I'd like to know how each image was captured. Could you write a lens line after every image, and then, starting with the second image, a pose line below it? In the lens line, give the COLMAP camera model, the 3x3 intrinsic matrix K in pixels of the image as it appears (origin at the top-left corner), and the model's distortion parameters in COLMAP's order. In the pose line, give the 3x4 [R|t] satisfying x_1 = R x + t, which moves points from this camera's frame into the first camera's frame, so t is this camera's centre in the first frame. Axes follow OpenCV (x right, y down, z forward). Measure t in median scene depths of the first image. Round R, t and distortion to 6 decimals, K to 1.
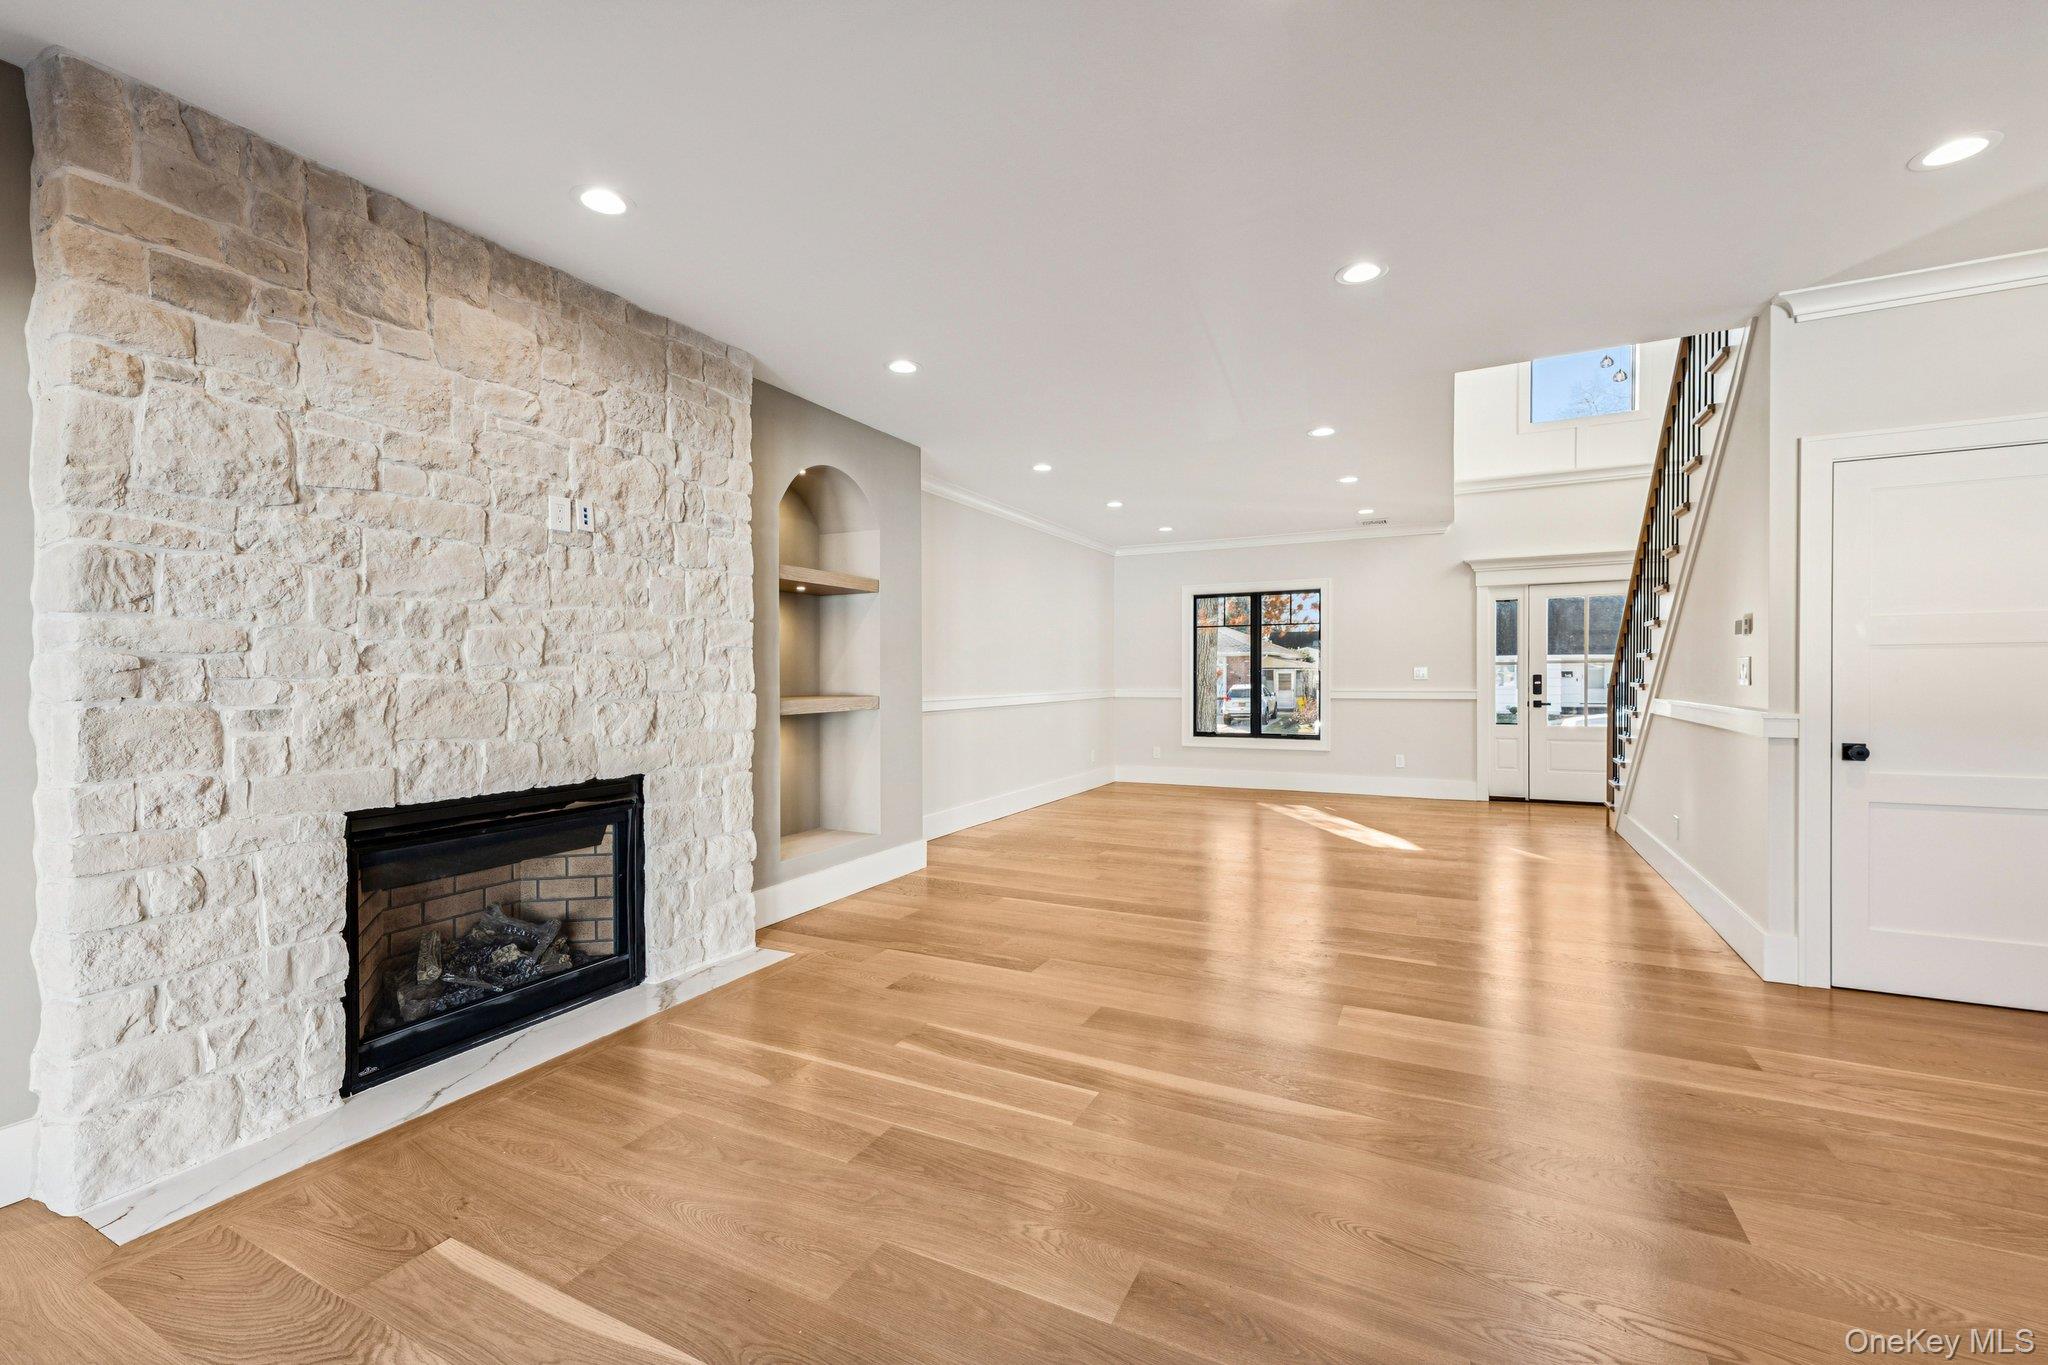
lens RADIAL K [[843.8, 0, 1009.0], [0, 843.8, 680.7], [0, 0, 1]] dist [0.009286, -0.000147]
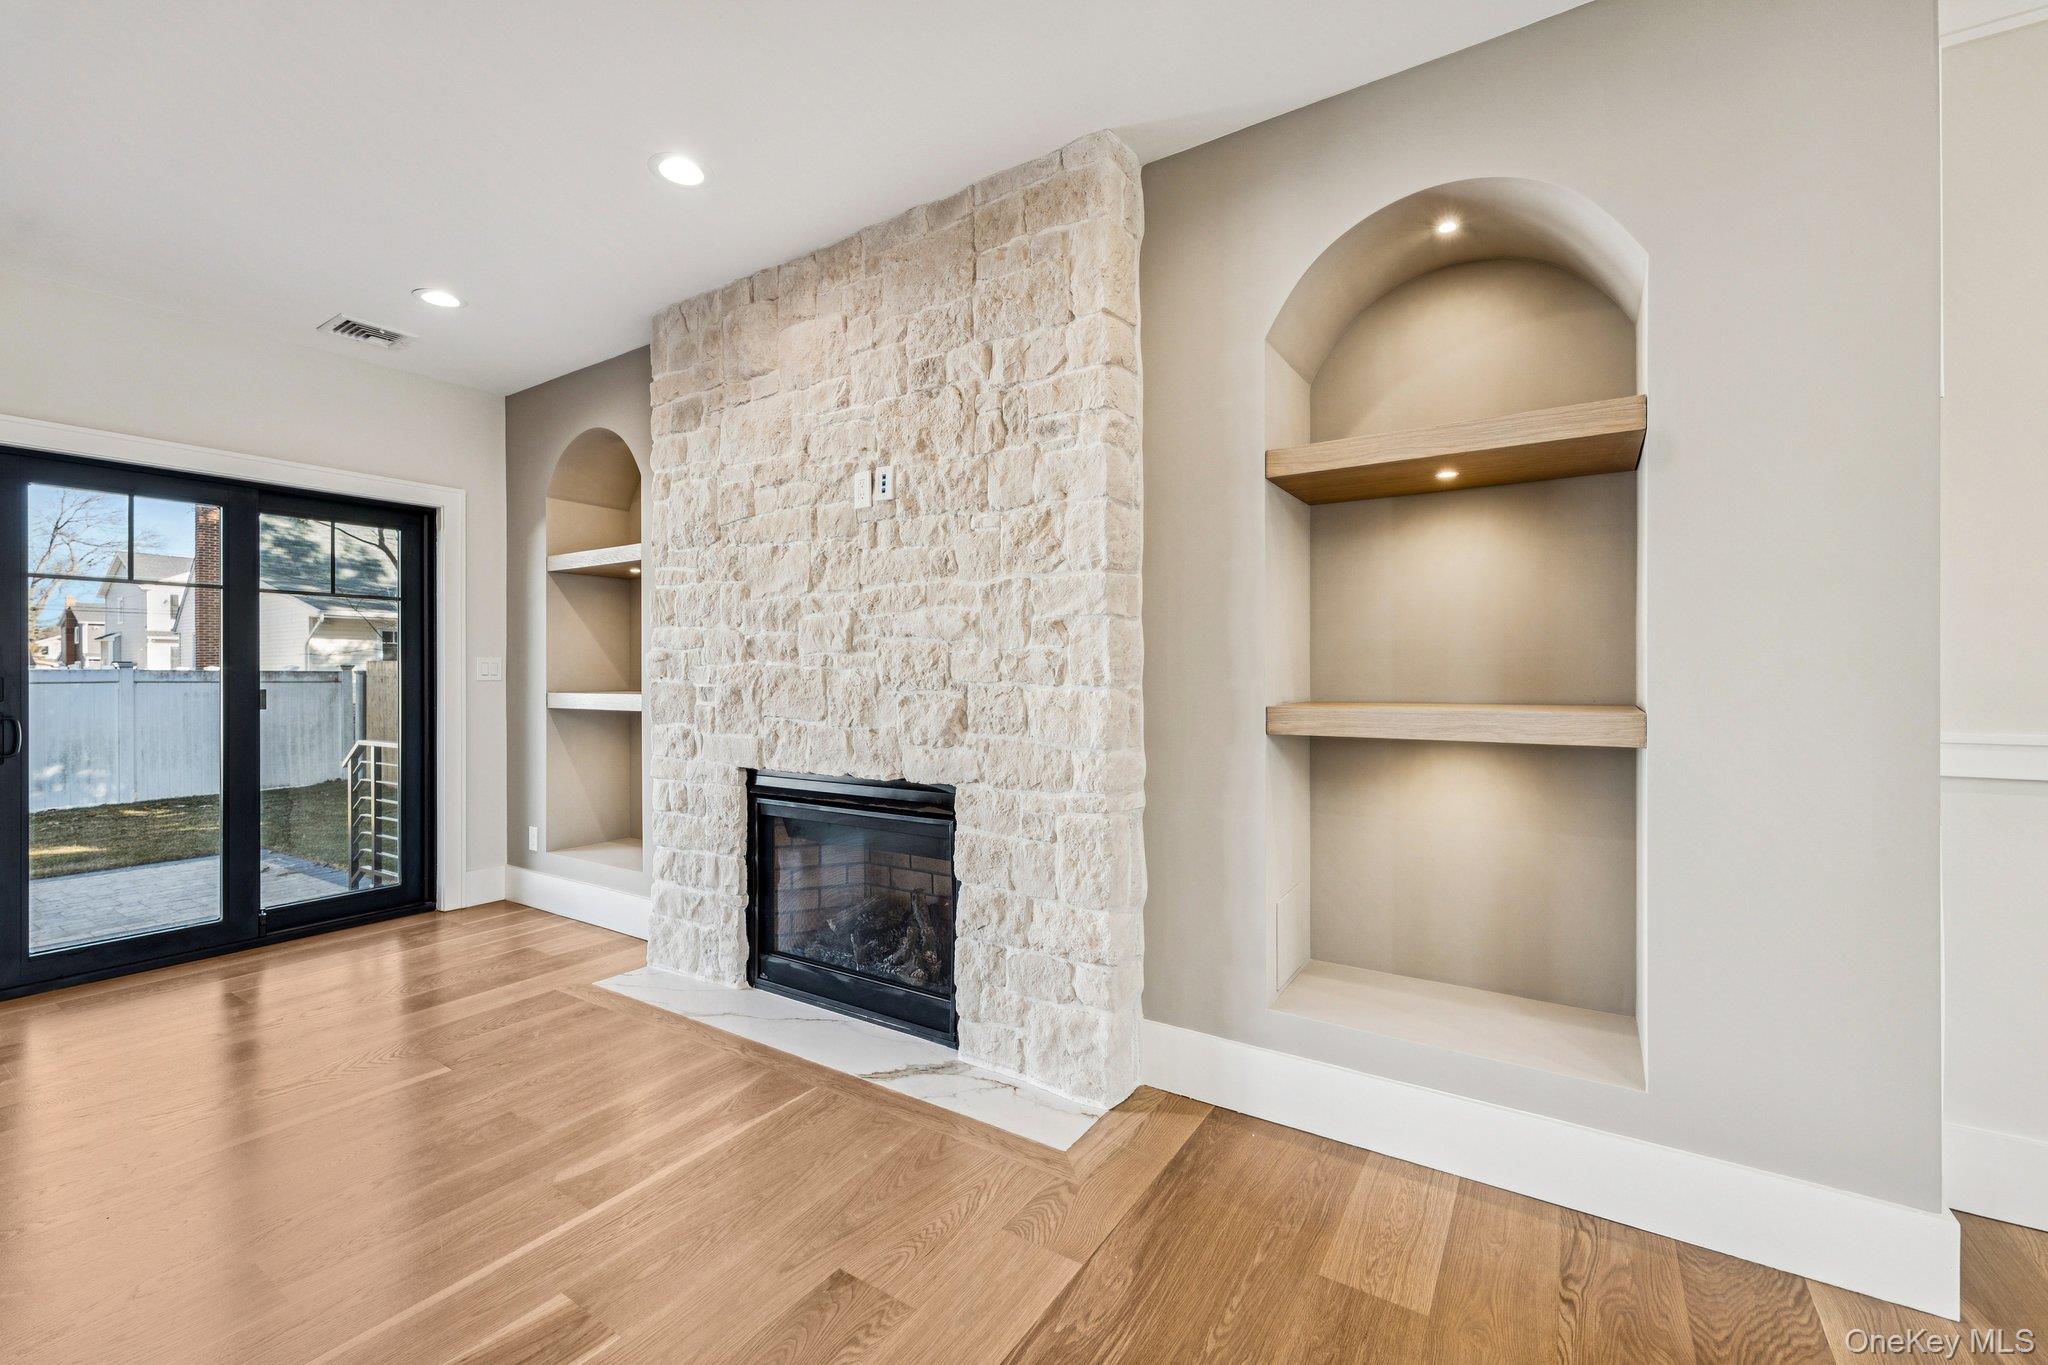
lens RADIAL K [[843.8, 0, 1035.1], [0, 843.8, 672.4], [0, 0, 1]] dist [0.009286, -0.000147]
pose [[-0.087815, 0.006190, -0.996118, 0.378376], [-0.002661, 0.999976, 0.006449, -0.001098], [0.996133, 0.003217, -0.087796, 1.244001]]
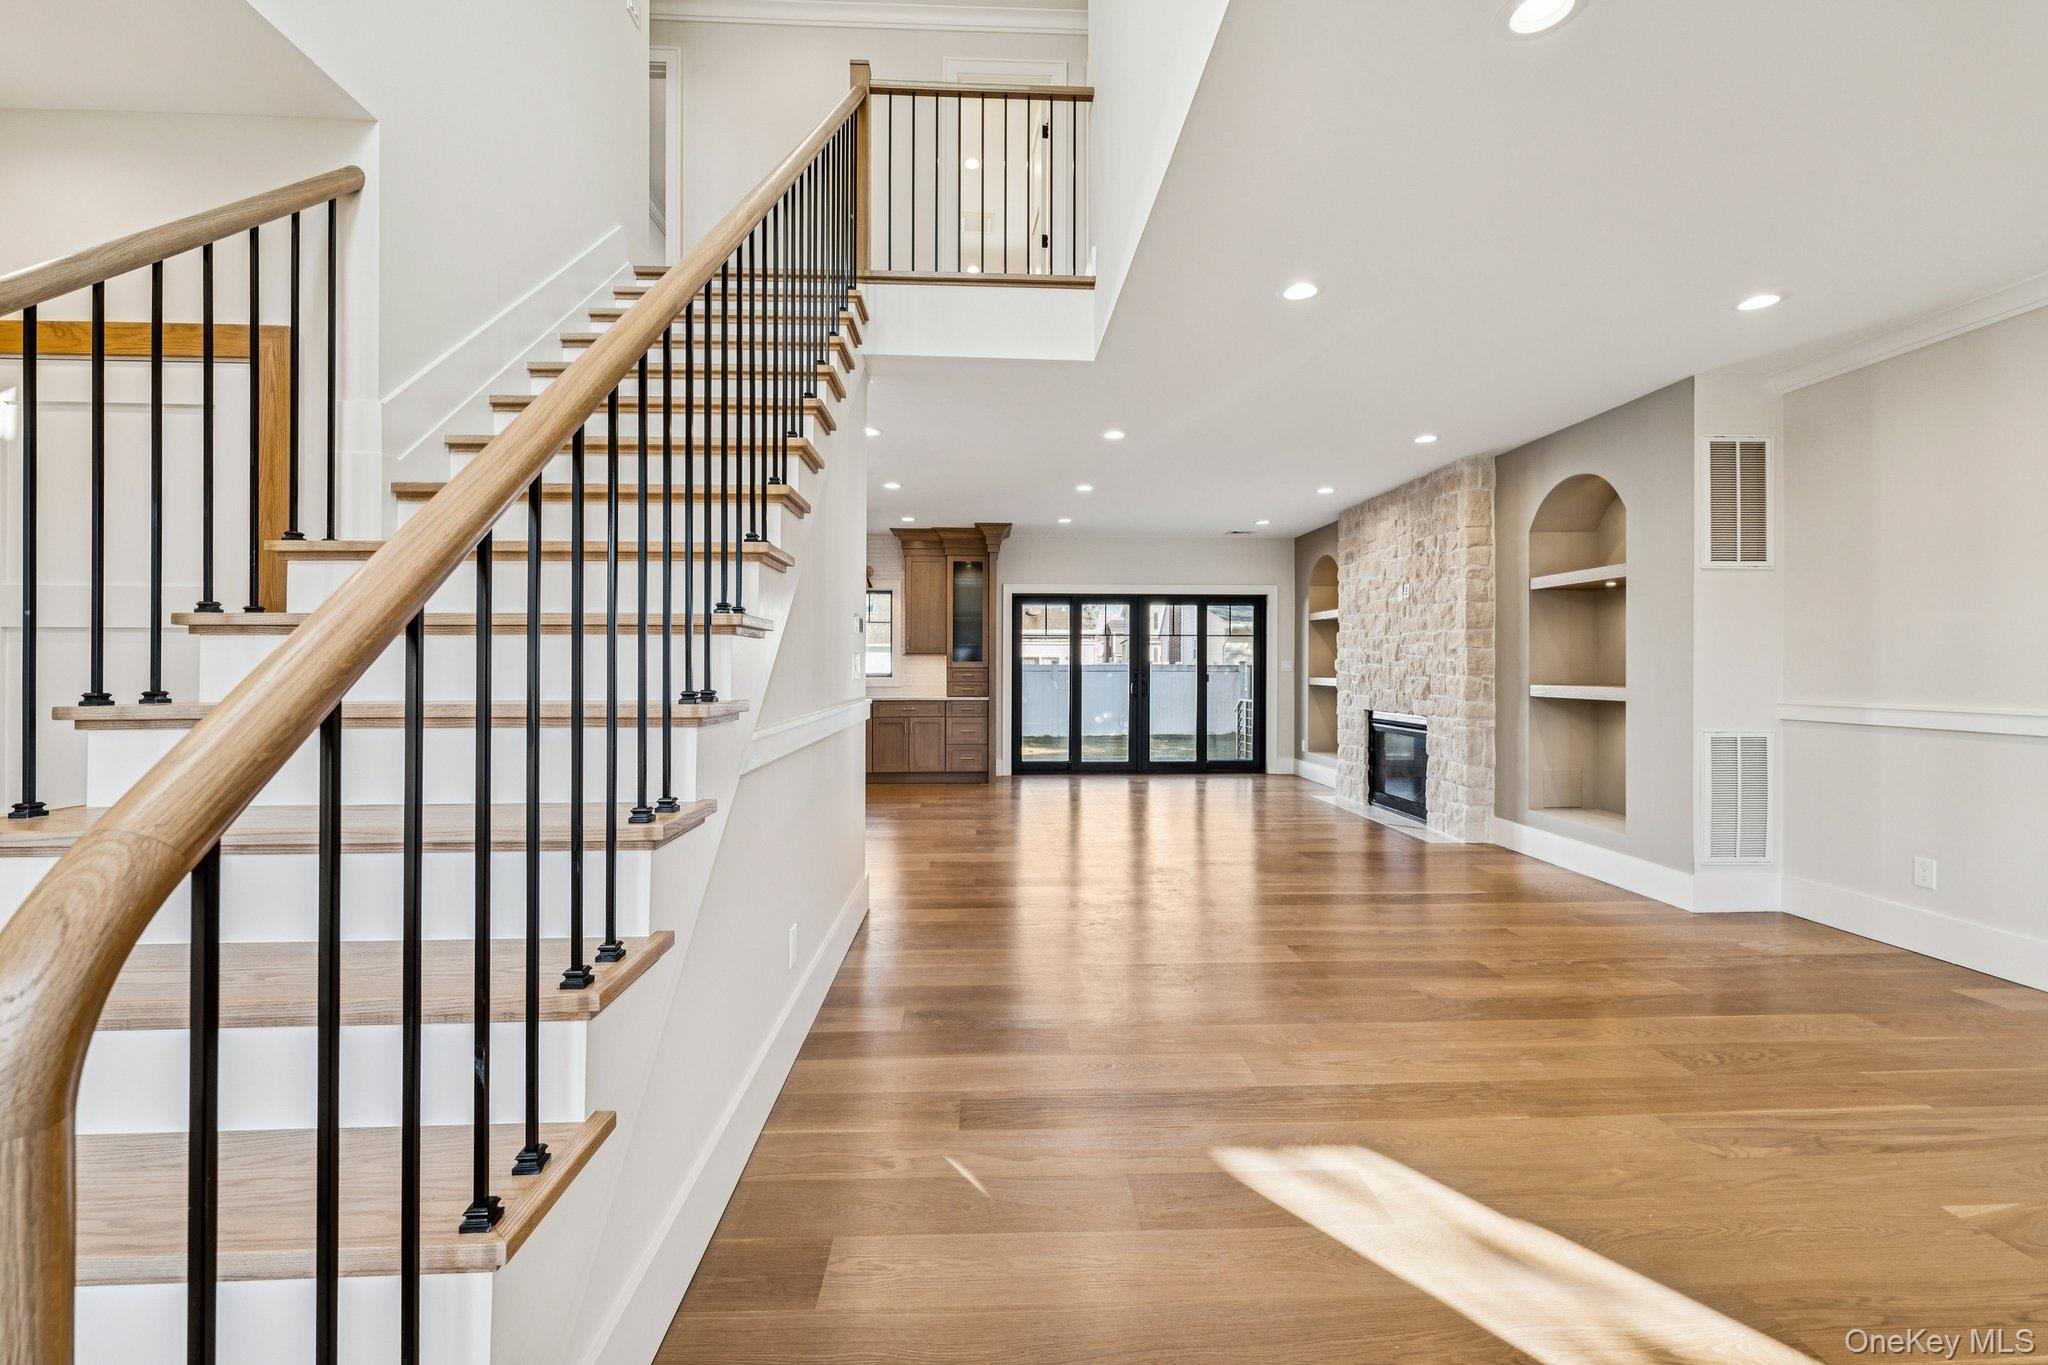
lens RADIAL K [[843.8, 0, 1028.7], [0, 843.8, 671.2], [0, 0, 1]] dist [0.009286, -0.000147]
pose [[-0.854342, 0.008683, -0.519639, 1.453788], [0.001885, 0.999906, 0.013609, -0.021338], [0.519708, 0.010647, -0.854277, 2.356683]]
